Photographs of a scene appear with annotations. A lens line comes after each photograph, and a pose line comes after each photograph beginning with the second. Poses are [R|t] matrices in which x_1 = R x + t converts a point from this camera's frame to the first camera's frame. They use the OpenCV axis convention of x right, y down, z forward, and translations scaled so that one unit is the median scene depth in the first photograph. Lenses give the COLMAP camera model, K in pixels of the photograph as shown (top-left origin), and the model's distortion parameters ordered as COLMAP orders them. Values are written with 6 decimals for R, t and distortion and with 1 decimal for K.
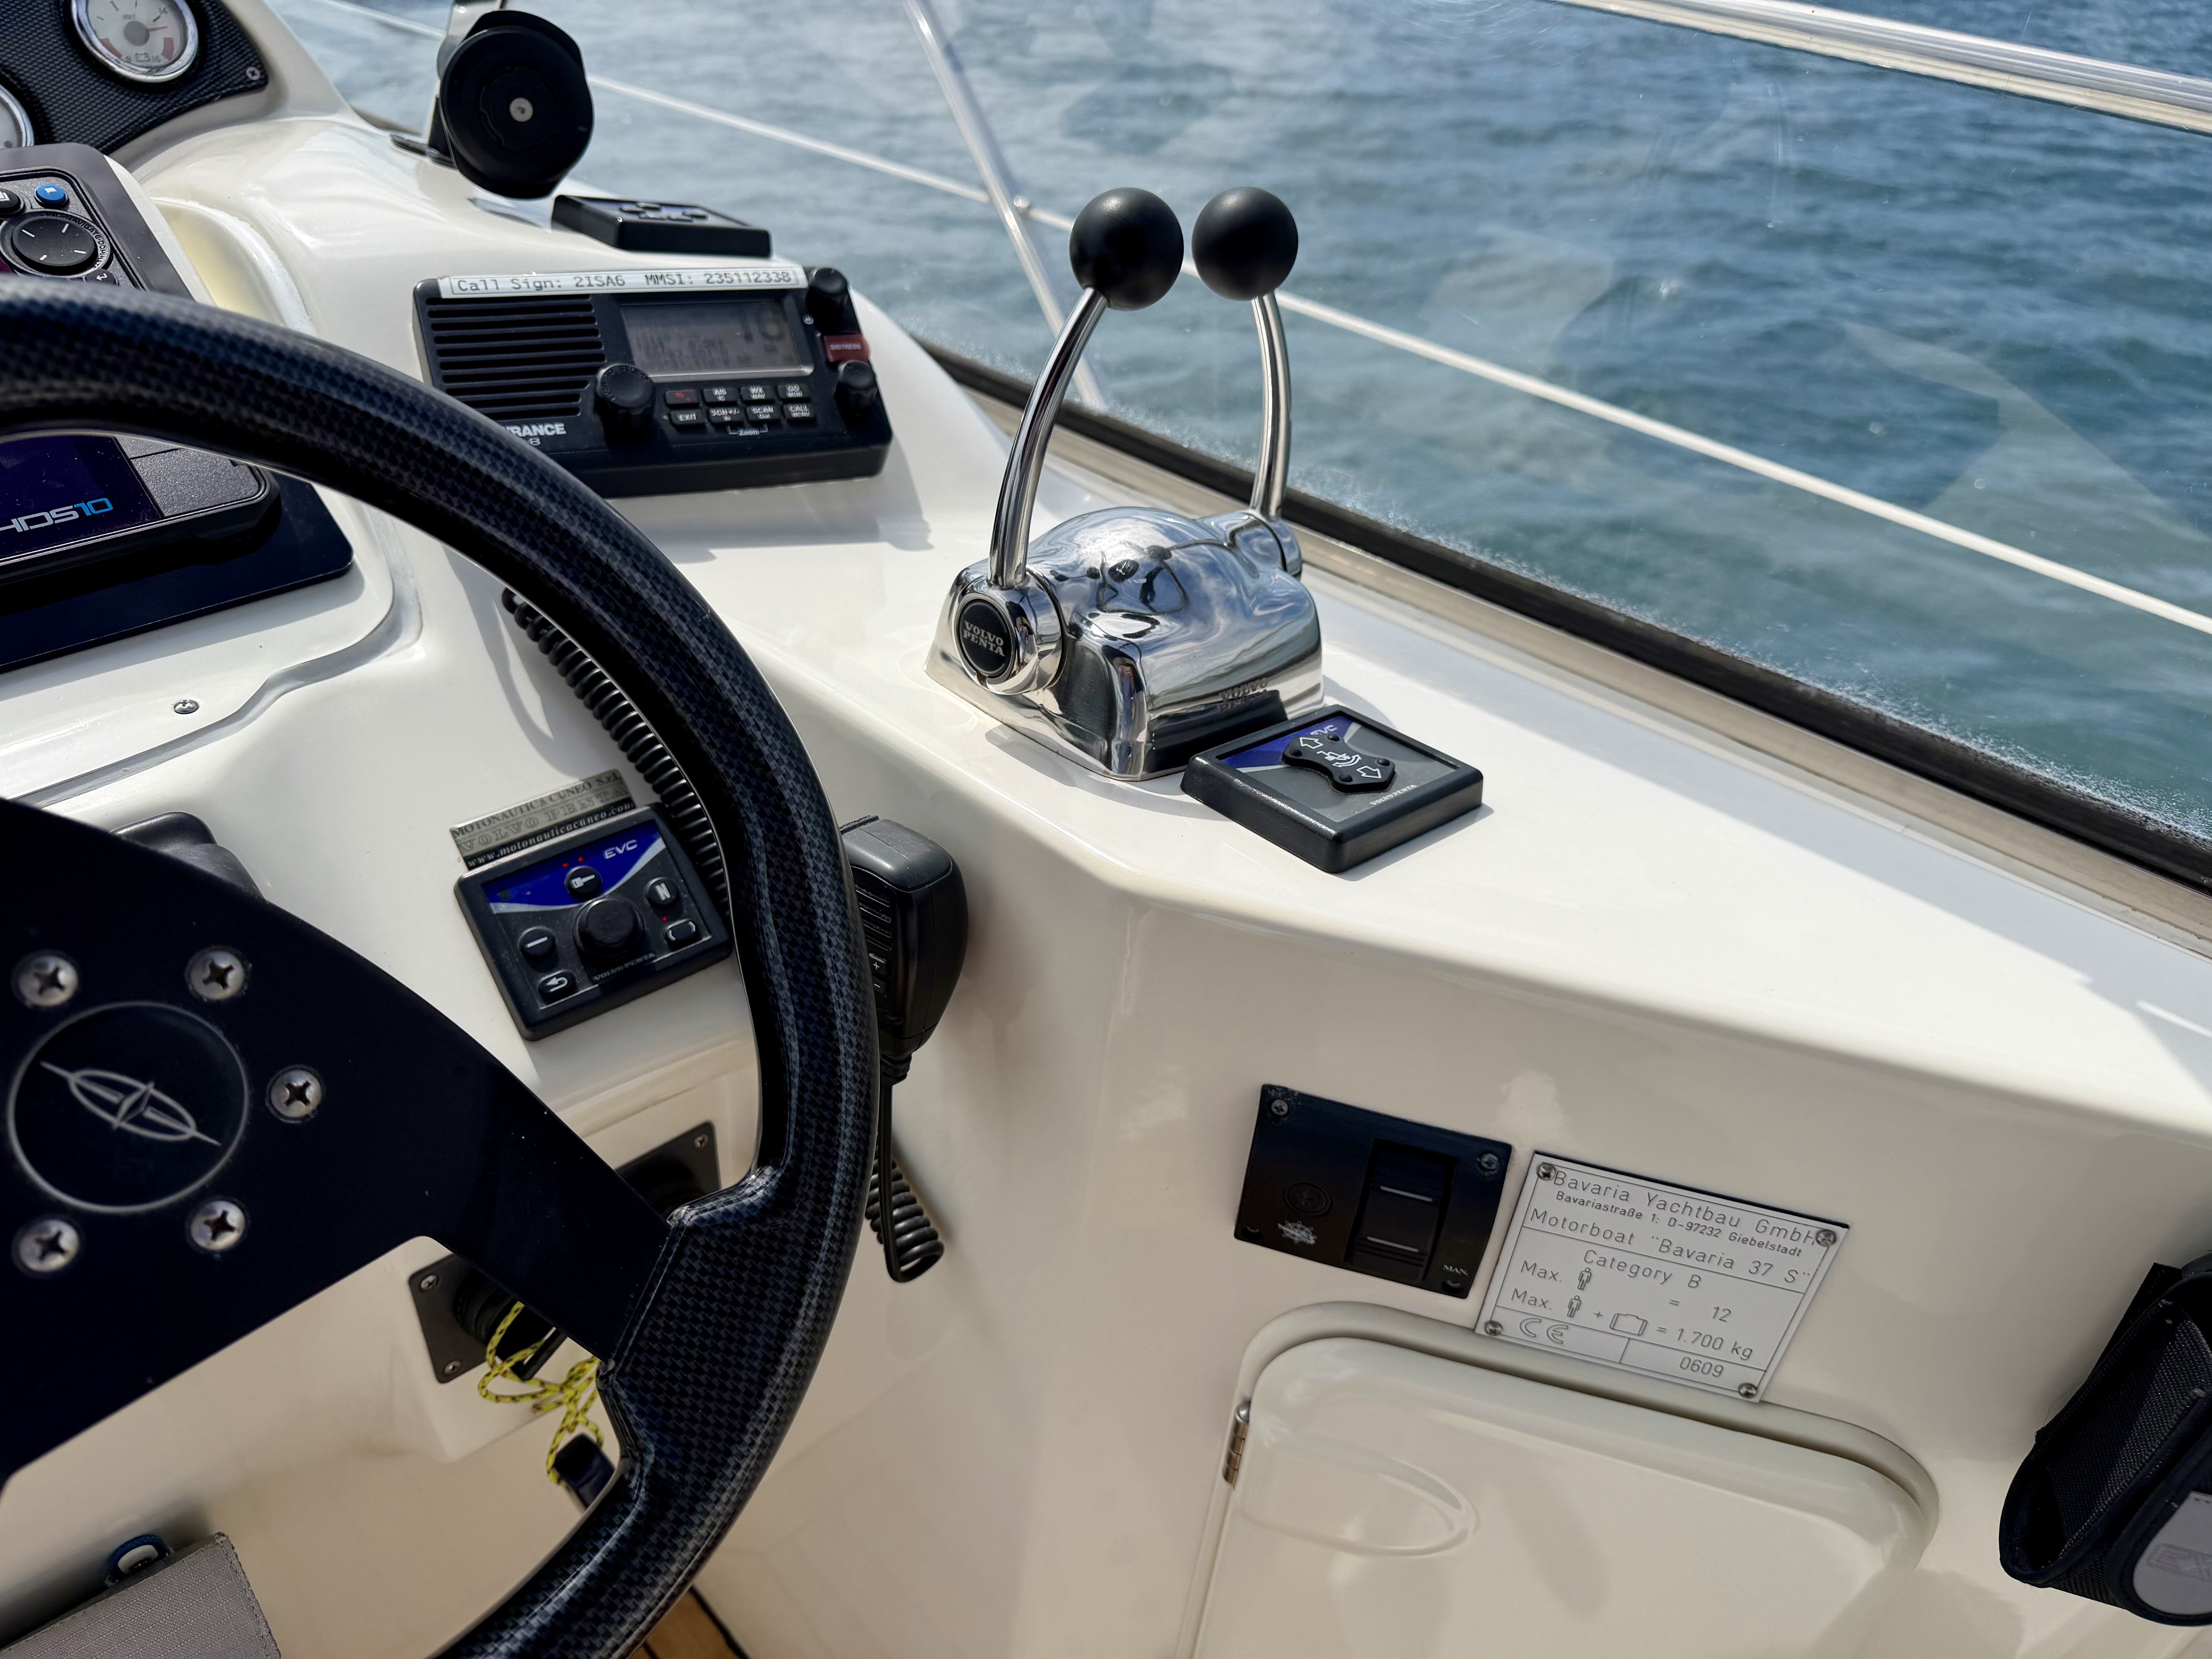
lens RADIAL K [[1551.1, 0, 1068.4], [0, 1551.1, 855.9], [0, 0, 1]] dist [0.047710, -0.066574]
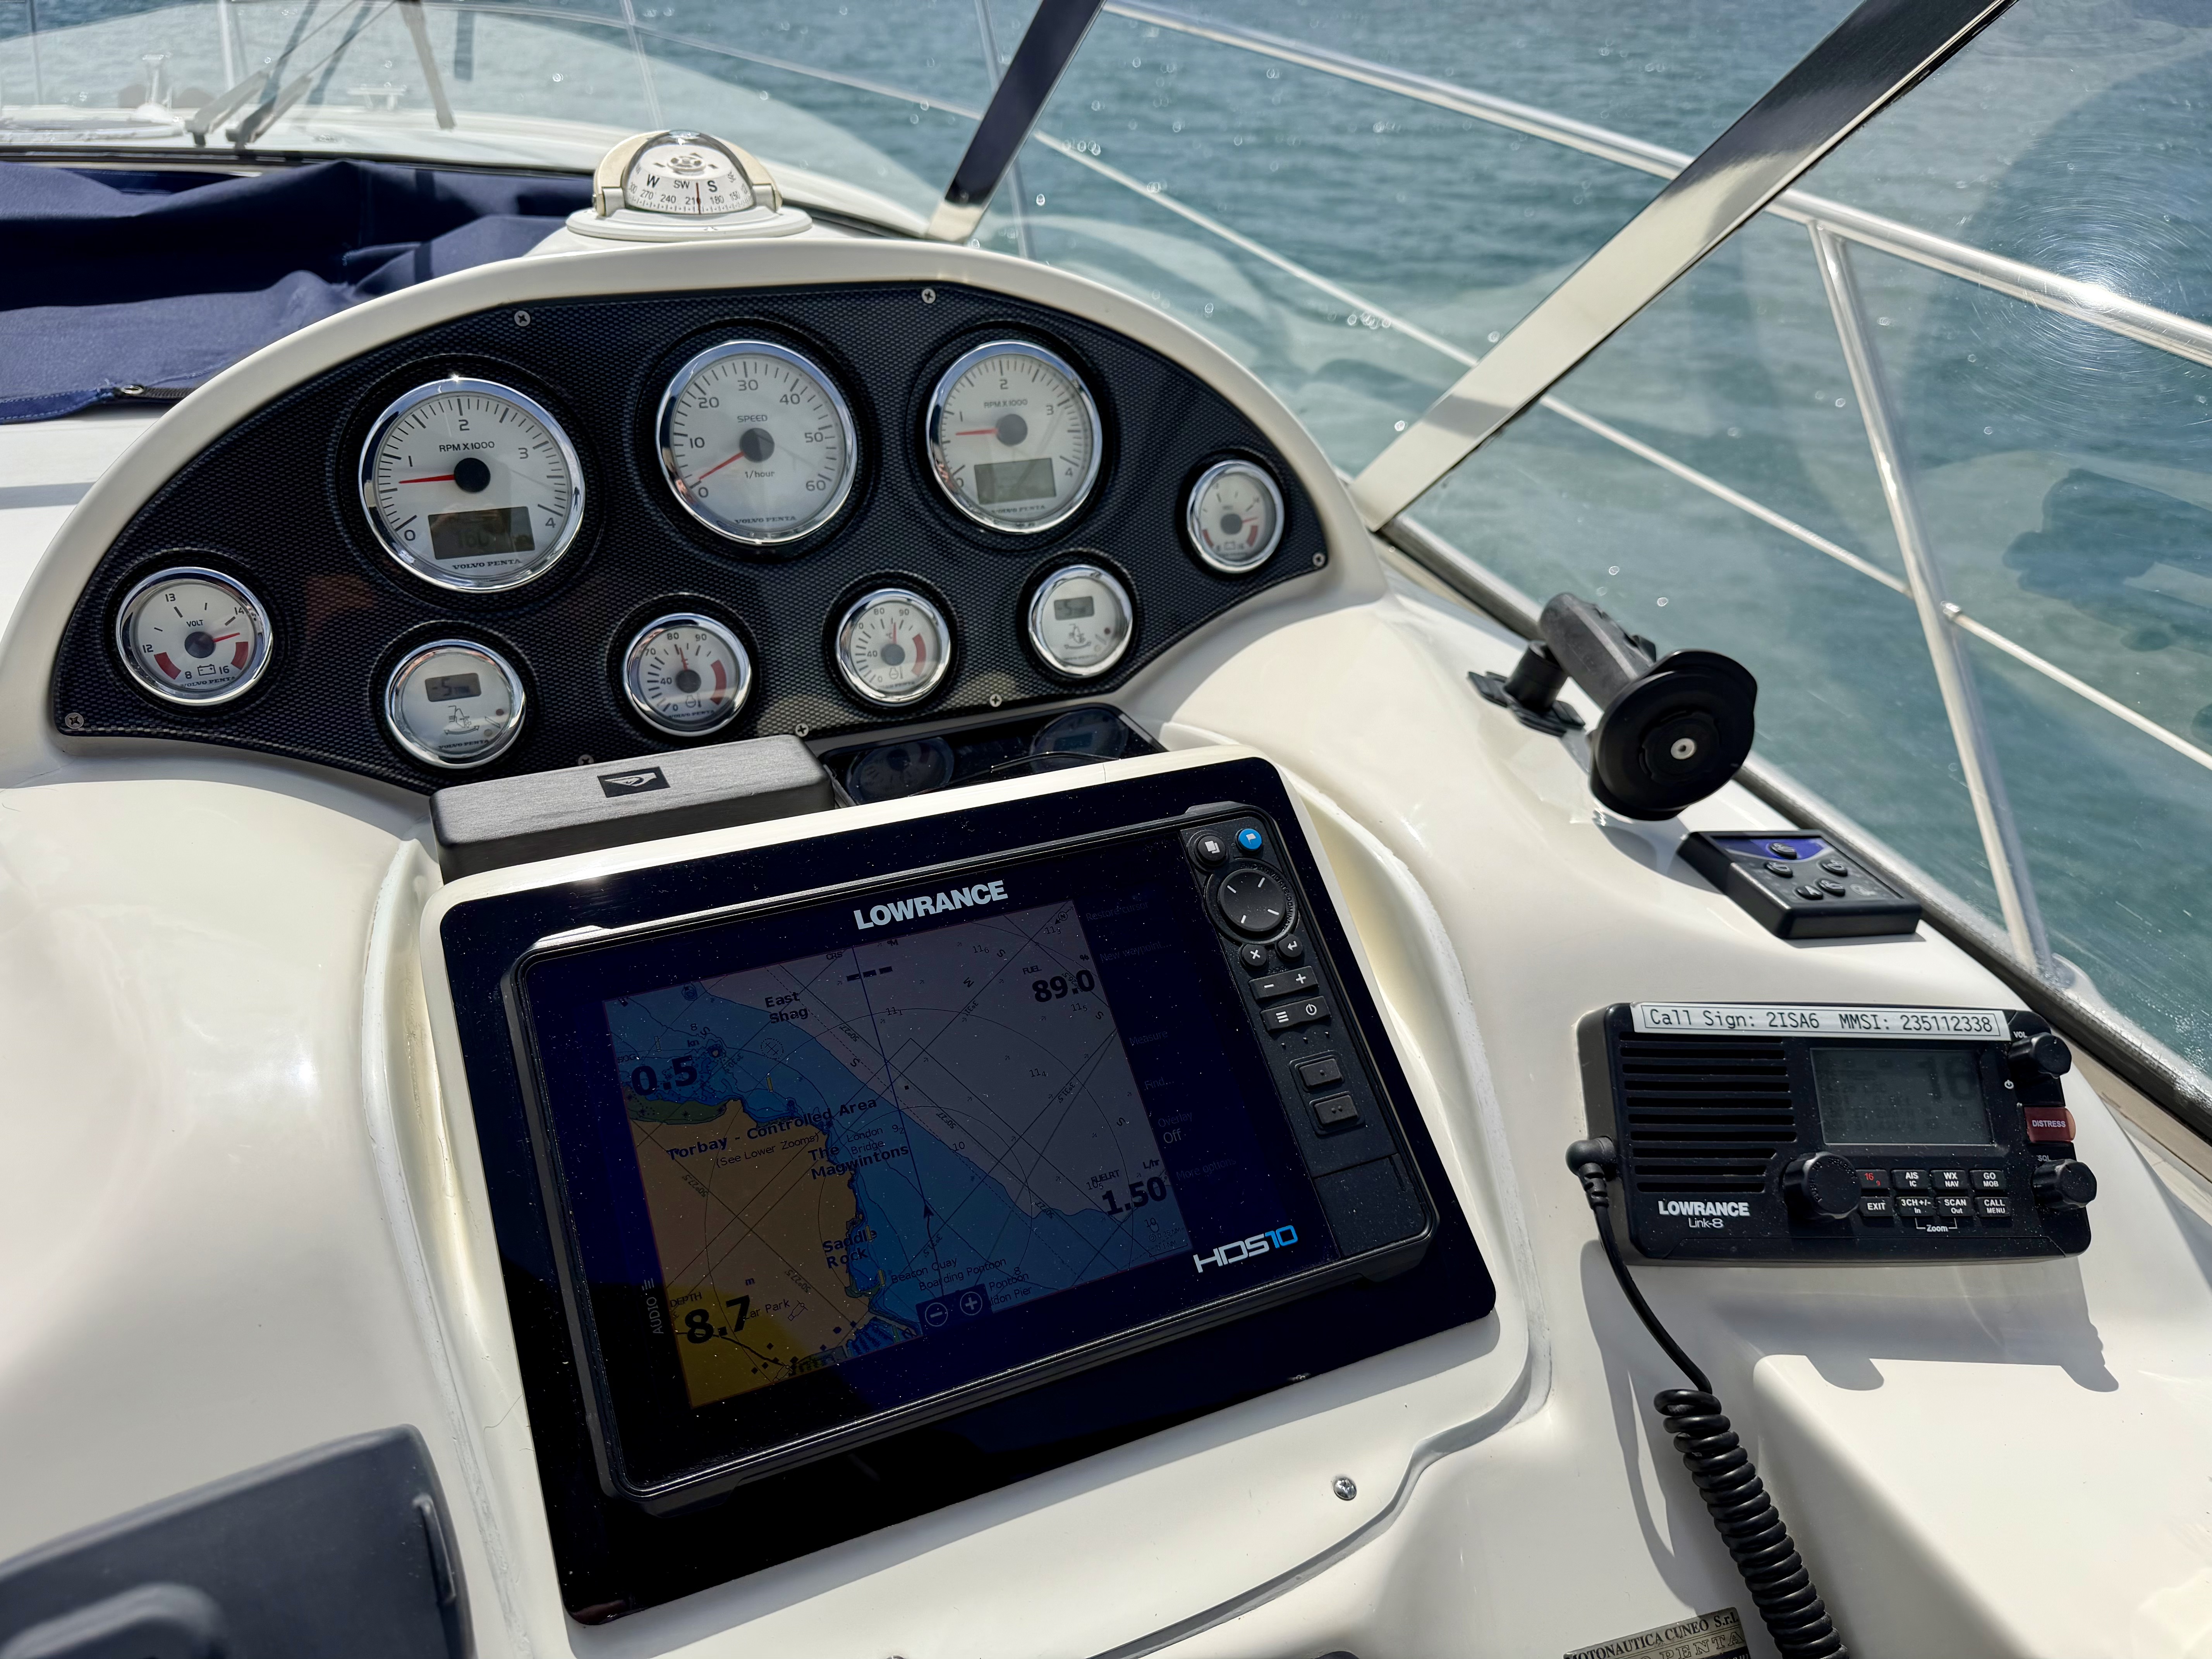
lens RADIAL K [[1551.1, 0, 1094.4], [0, 1551.1, 834.7], [0, 0, 1]] dist [0.047710, -0.066574]
pose [[0.935761, 0.199403, -0.290842, -0.507499], [-0.211527, 0.977316, -0.010517, -0.440212], [0.282147, 0.071362, 0.956713, 0.017526]]
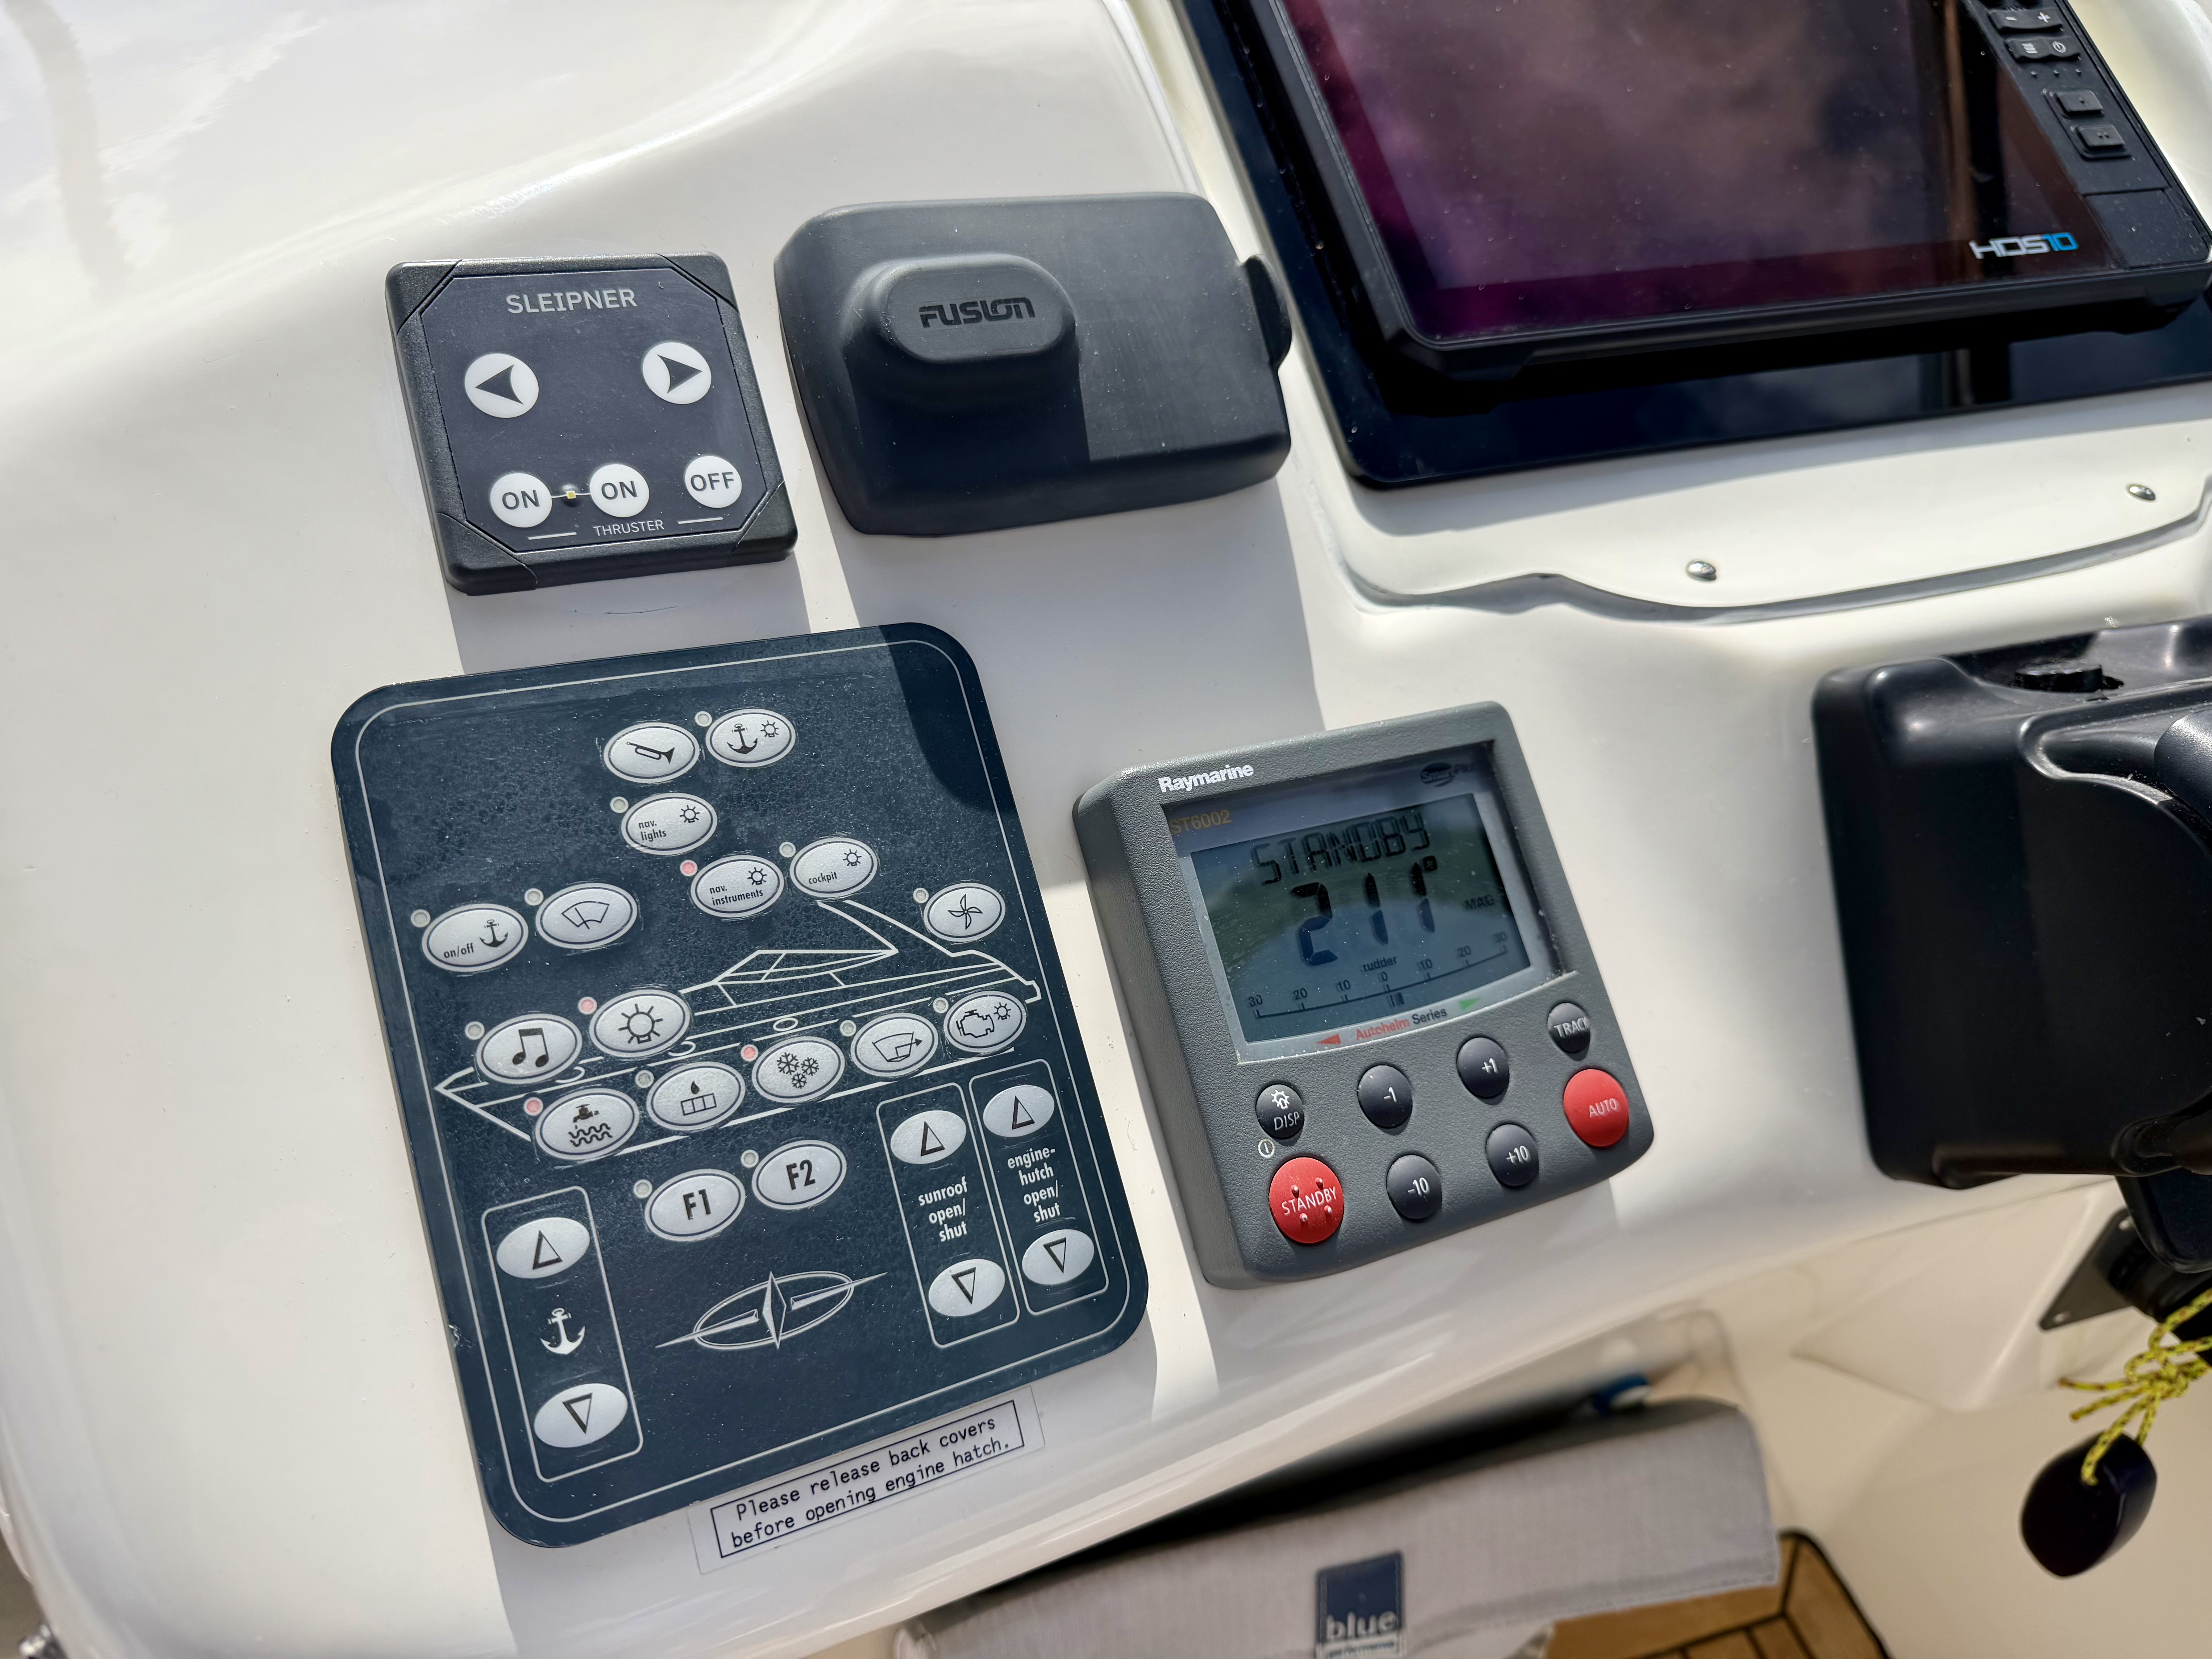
lens RADIAL K [[1551.1, 0, 1092.7], [0, 1551.1, 833.0], [0, 0, 1]] dist [0.047710, -0.066574]
pose [[0.907046, 0.251029, -0.338013, -0.743839], [-0.237322, 0.967962, 0.082024, 0.145458], [0.347774, 0.005819, 0.937560, 0.023236]]
